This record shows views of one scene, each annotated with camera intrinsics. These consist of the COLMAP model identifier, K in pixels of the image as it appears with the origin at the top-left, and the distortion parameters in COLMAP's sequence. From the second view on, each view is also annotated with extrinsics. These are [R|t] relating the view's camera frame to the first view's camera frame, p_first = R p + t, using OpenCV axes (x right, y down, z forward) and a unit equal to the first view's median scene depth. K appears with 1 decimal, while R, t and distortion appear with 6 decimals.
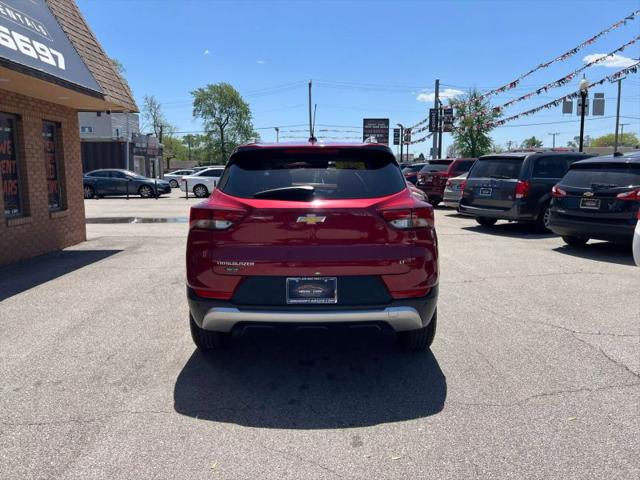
lens RADIAL K [[483.3, 0, 320.0], [0, 483.3, 240.0], [0, 0, 1]] dist [0.045659, -0.054787]
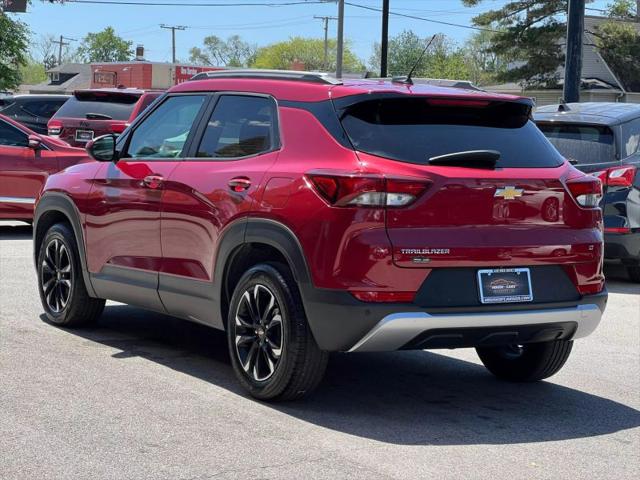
lens RADIAL K [[1430.1, 0, 320.0], [0, 1430.1, 240.0], [0, 0, 1]] dist [-0.117448, 4.369717]
pose [[0.846857, -0.007150, 0.531772, -0.583743], [0.034602, 0.998532, -0.041677, 0.046189], [-0.530694, 0.053695, 0.845861, -0.304751]]
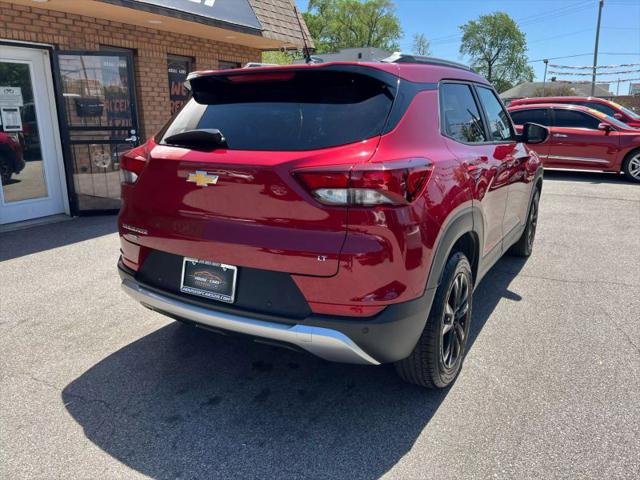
lens RADIAL K [[483.3, 0, 320.0], [0, 483.3, 240.0], [0, 0, 1]] dist [0.045659, -0.054787]
pose [[0.861720, 0.129476, -0.490586, 0.185000], [-0.071972, 0.988308, 0.134415, -0.023804], [0.502254, -0.080519, 0.860963, 0.187557]]
